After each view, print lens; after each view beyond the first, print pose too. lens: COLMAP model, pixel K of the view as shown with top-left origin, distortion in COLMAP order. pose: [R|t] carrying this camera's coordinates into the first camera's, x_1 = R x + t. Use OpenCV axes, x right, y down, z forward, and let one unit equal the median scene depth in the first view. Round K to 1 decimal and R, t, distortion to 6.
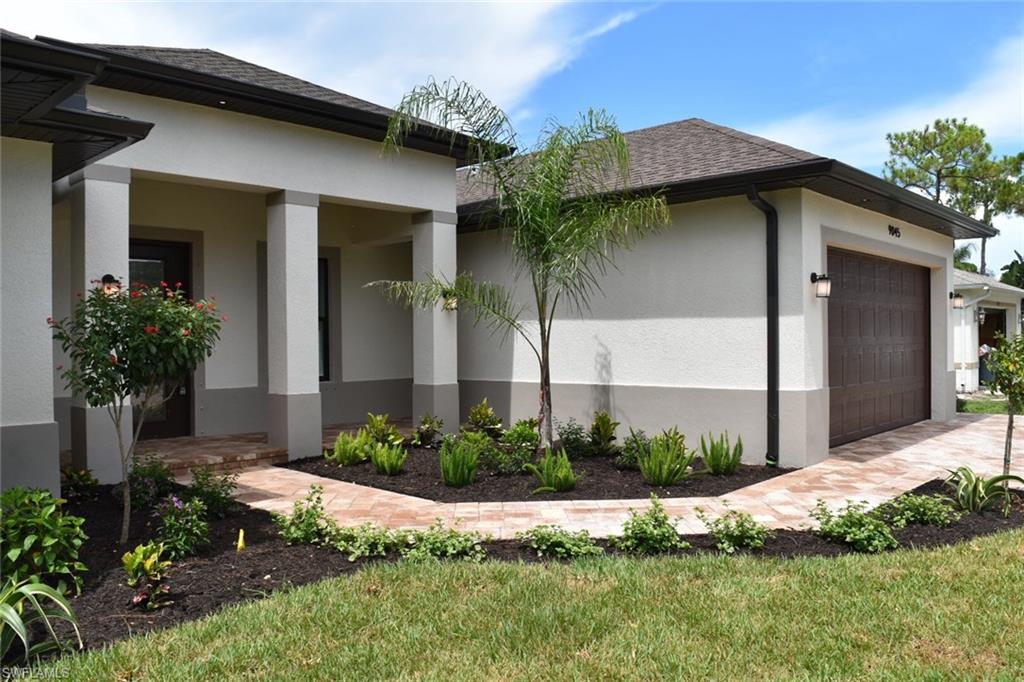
lens RADIAL K [[807.5, 0, 514.3], [0, 807.5, 335.9], [0, 0, 1]] dist [-0.090580, 0.007910]
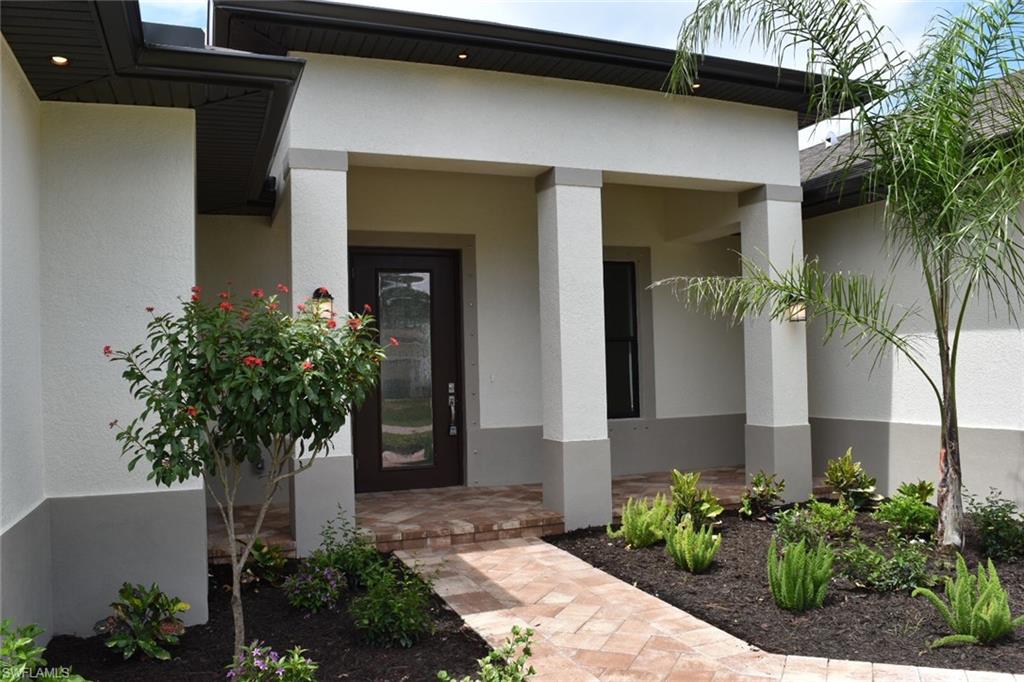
lens RADIAL K [[807.5, 0, 513.6], [0, 807.5, 338.1], [0, 0, 1]] dist [-0.090580, 0.007910]
pose [[0.902277, -0.025017, -0.430431, -0.001198], [0.015500, 0.999552, -0.025602, -0.003921], [0.430879, 0.016429, 0.902260, 0.306004]]
